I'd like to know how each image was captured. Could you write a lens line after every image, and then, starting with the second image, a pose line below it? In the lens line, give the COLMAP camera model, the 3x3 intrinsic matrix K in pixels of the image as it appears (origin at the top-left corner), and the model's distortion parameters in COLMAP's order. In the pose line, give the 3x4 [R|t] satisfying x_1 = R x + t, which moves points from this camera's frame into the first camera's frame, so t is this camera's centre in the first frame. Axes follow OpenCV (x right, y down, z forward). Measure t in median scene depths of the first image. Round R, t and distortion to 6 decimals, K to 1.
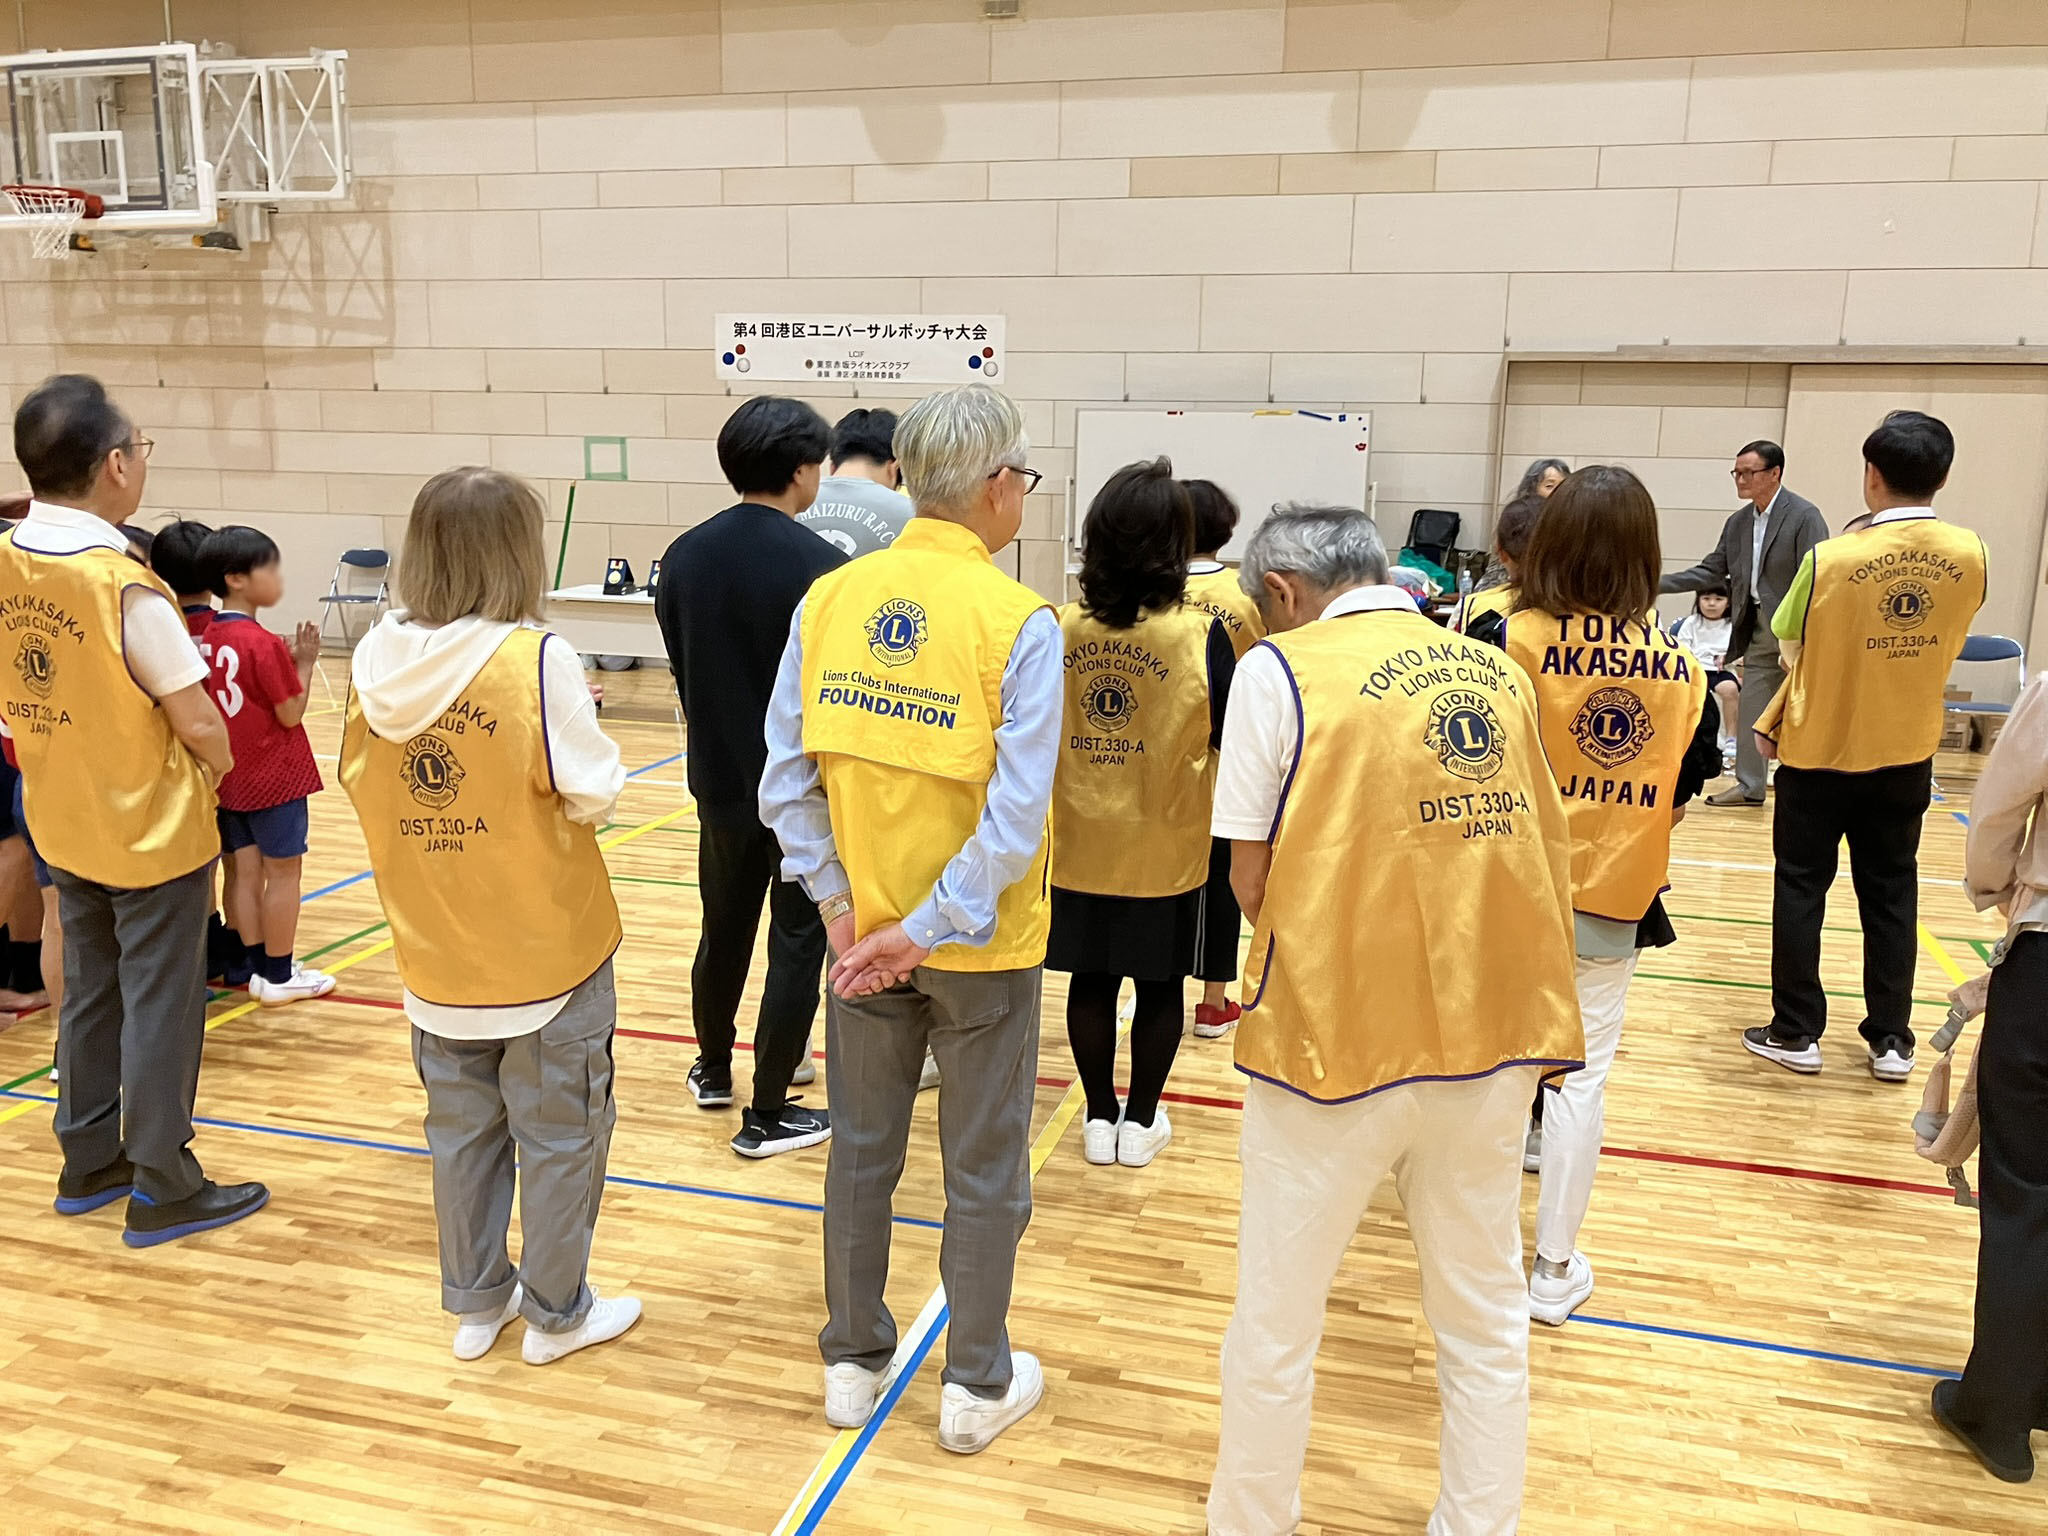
lens RADIAL K [[1682.3, 0, 1020.5], [0, 1682.3, 805.8], [0, 0, 1]] dist [0.013635, -0.012980]
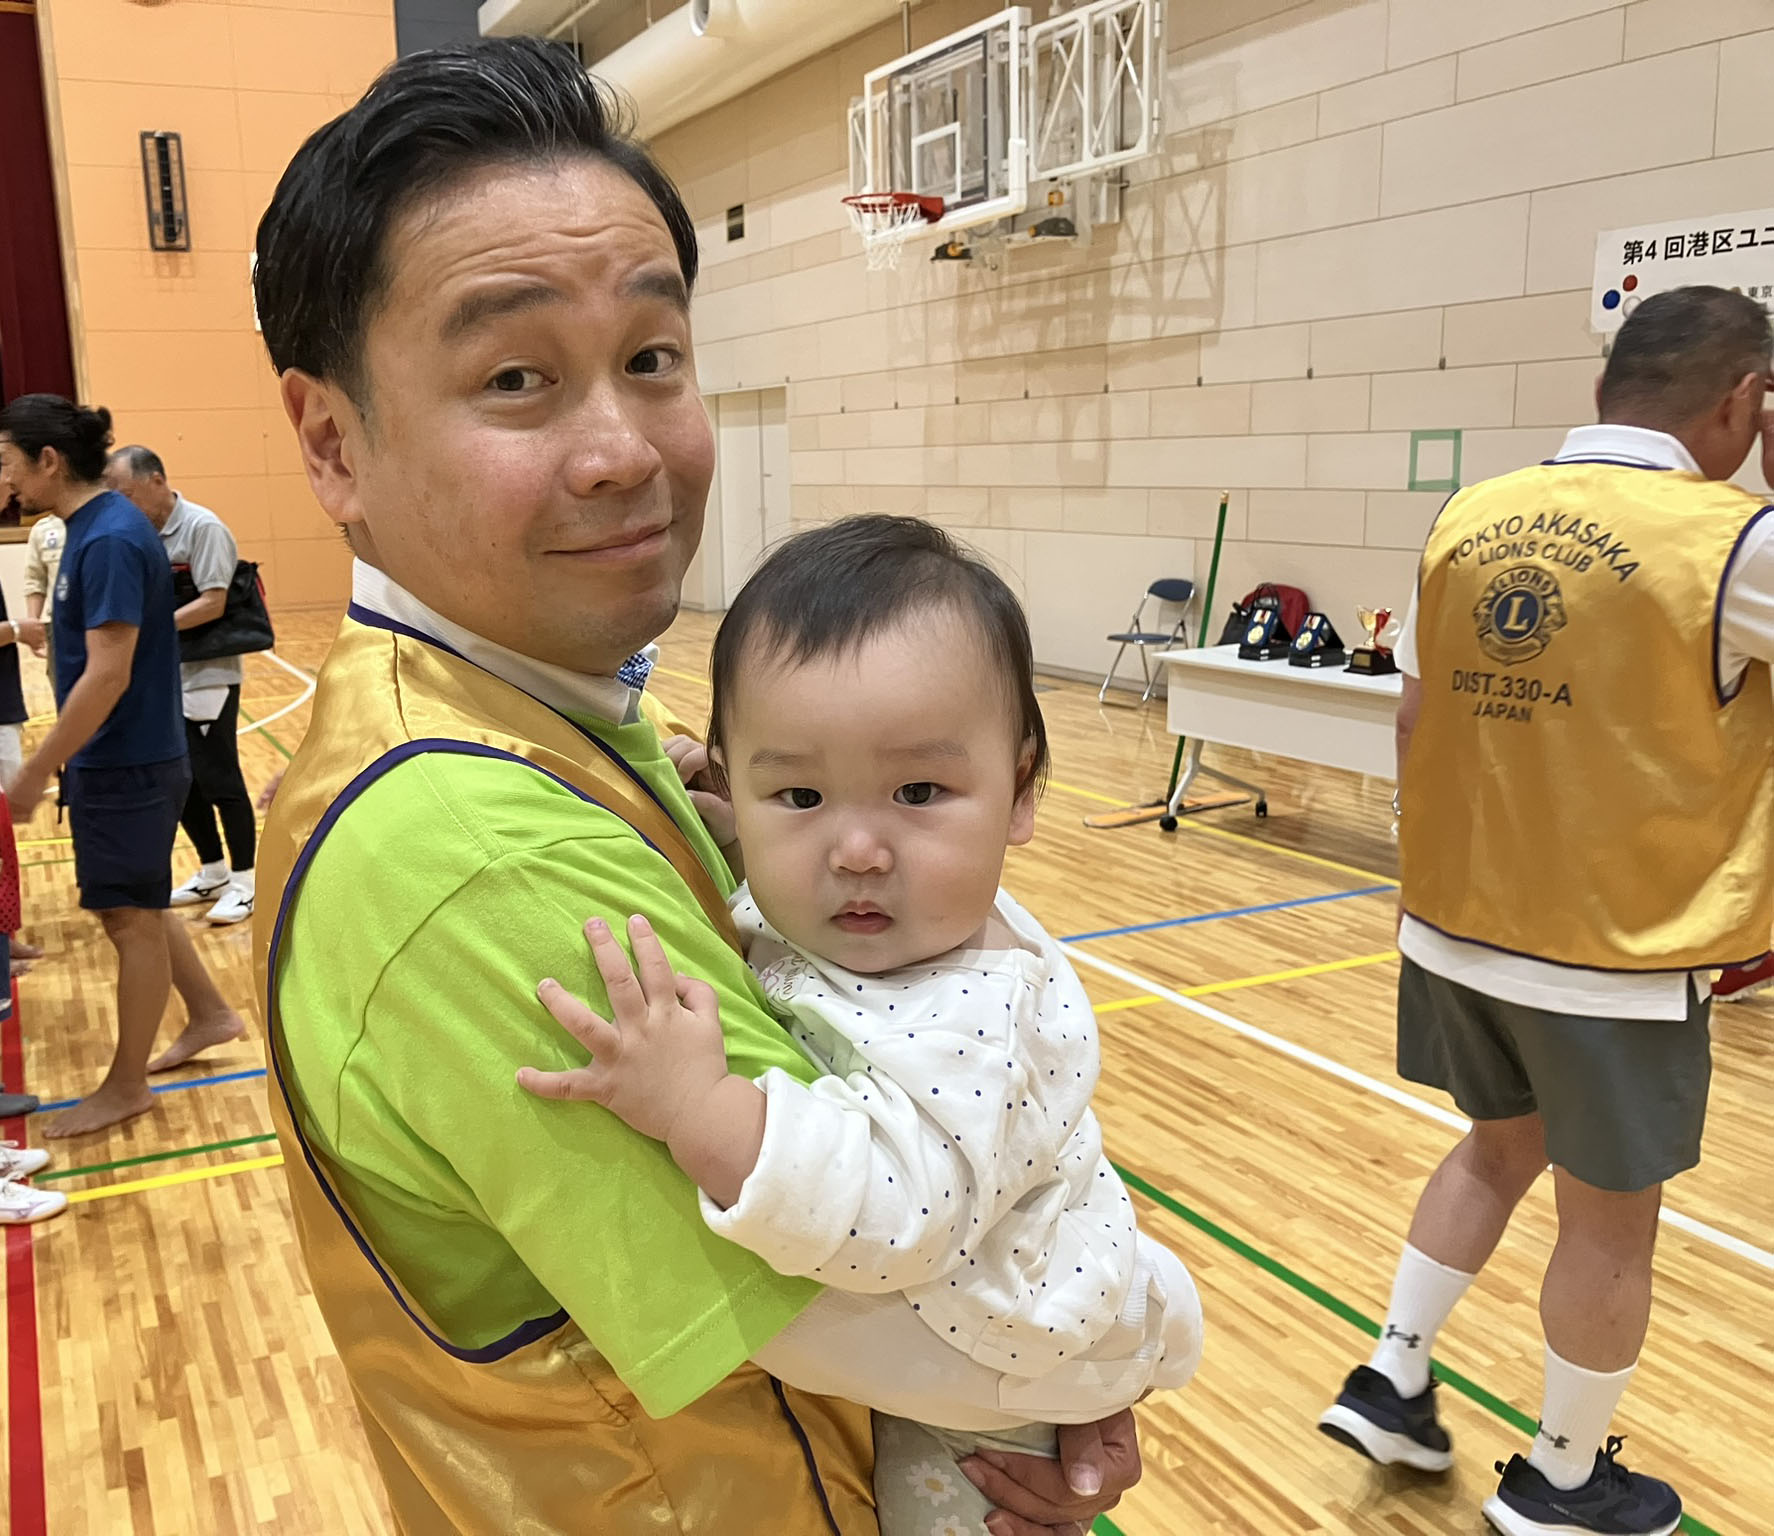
lens RADIAL K [[1703.2, 0, 723.8], [0, 1703.2, 766.2], [0, 0, 1]] dist [0.008312, 0.000000]
pose [[0.626292, 0.106299, -0.772307, 0.140654], [-0.129405, 0.991092, 0.031473, -0.065518], [0.768773, 0.080229, 0.634469, 0.341810]]
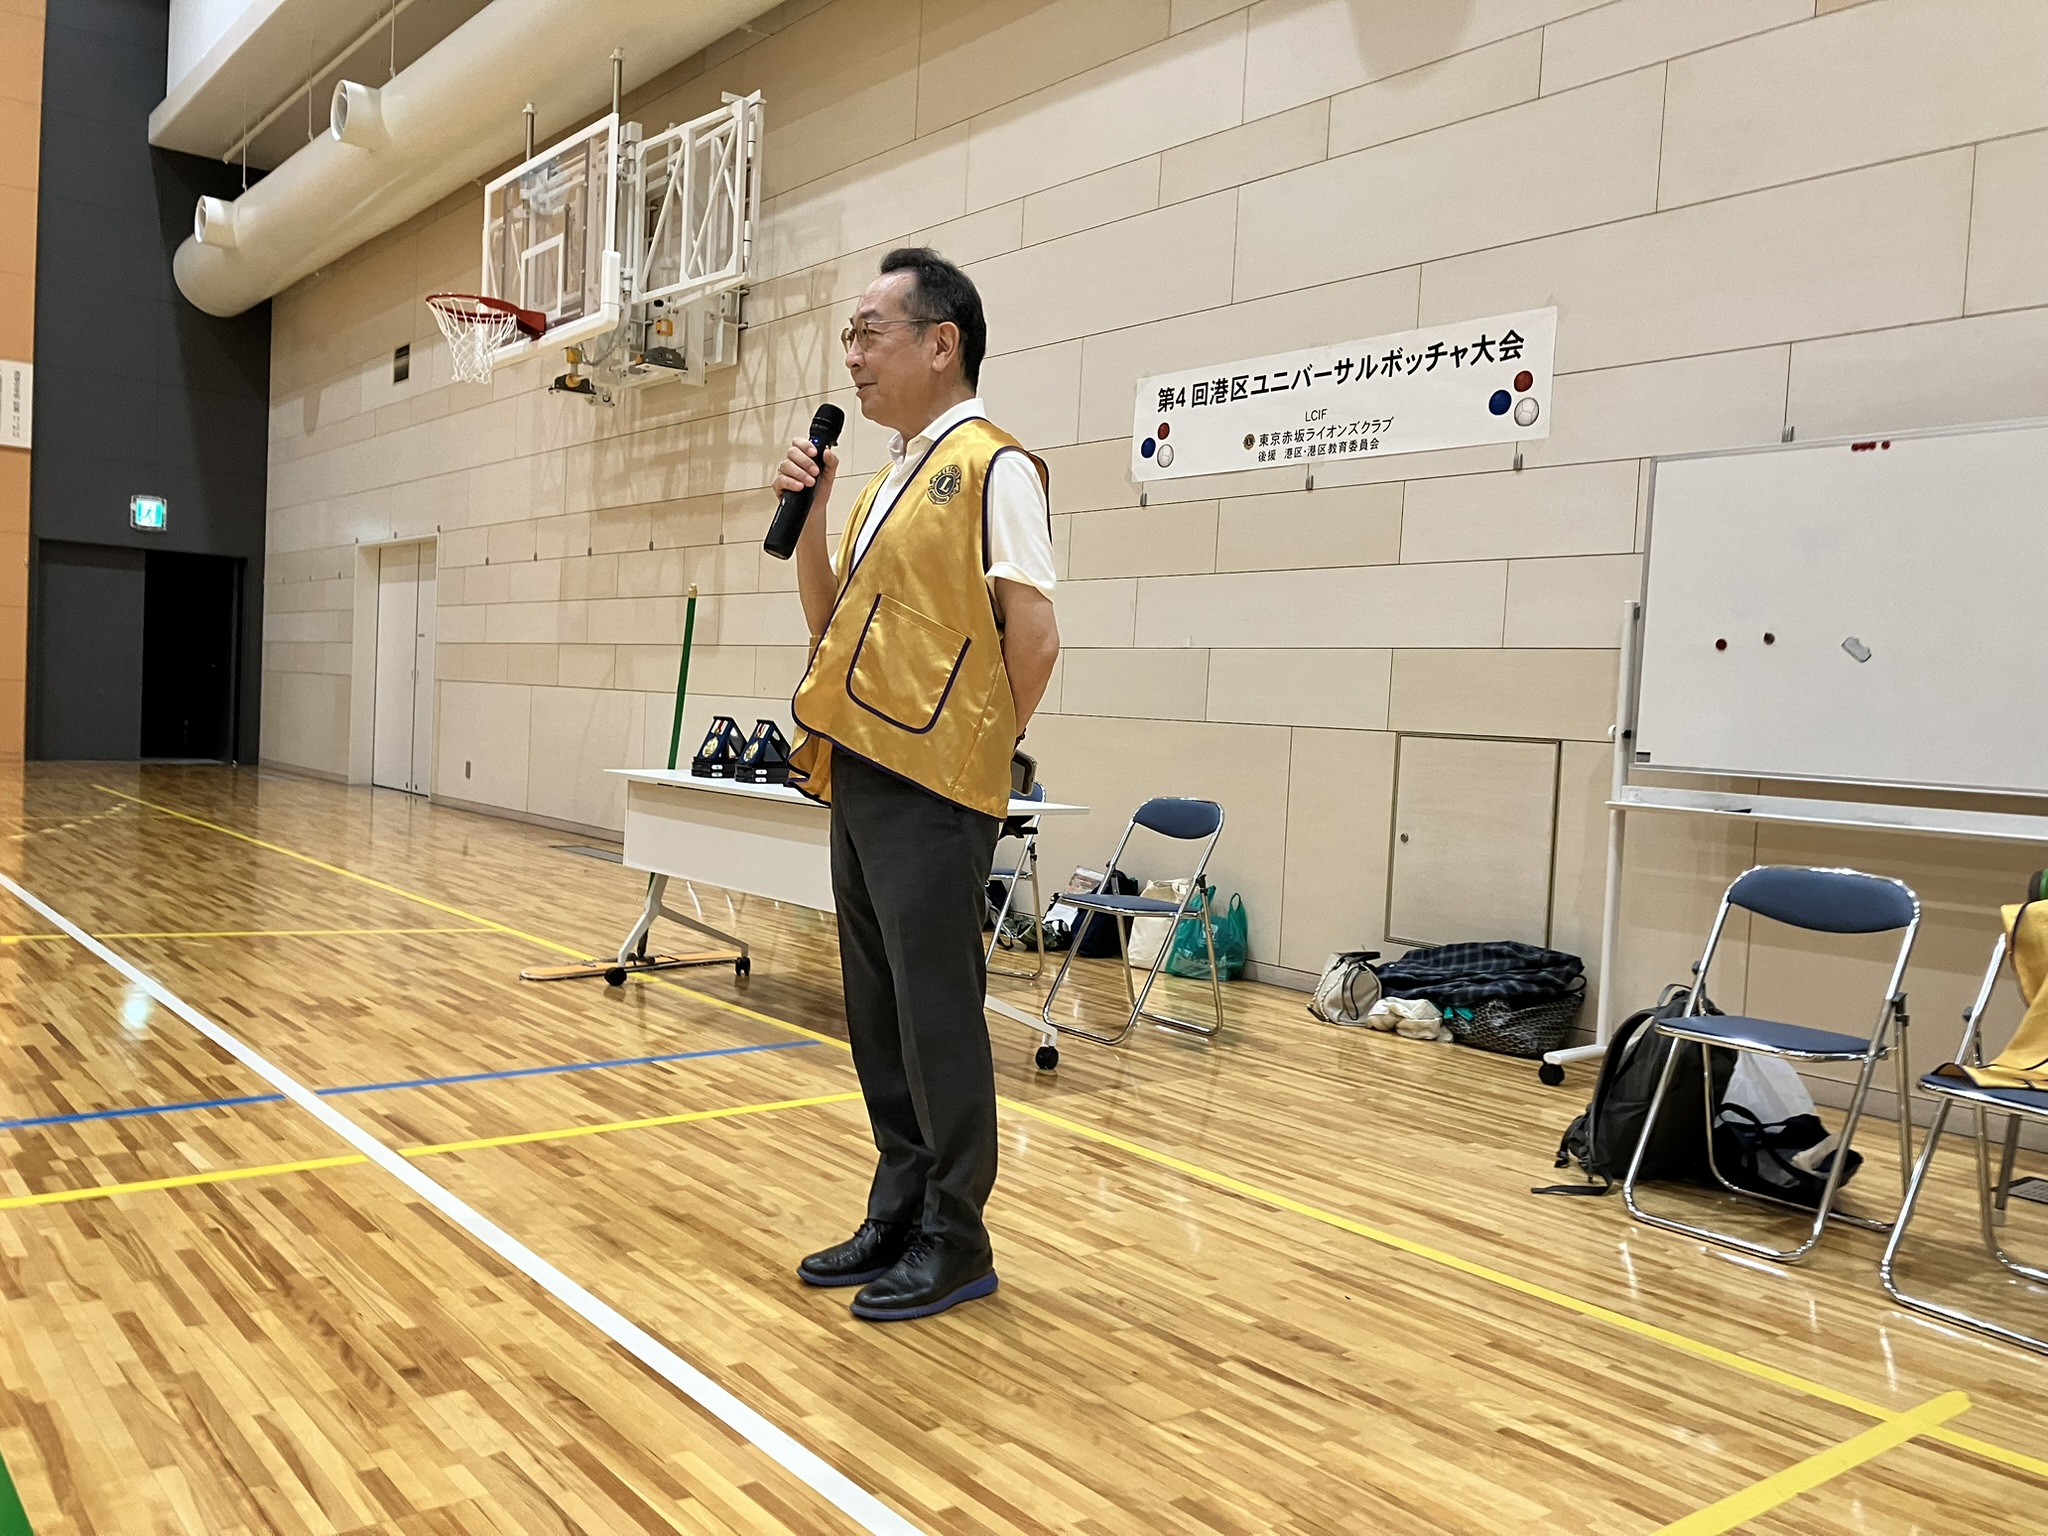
lens RADIAL K [[1682.3, 0, 1035.5], [0, 1682.3, 783.3], [0, 0, 1]] dist [0.013635, -0.012980]
pose [[0.814899, 0.050493, -0.577399, 0.157477], [-0.162602, 0.976109, -0.144125, -0.050198], [0.556327, 0.211334, 0.803641, 0.514913]]
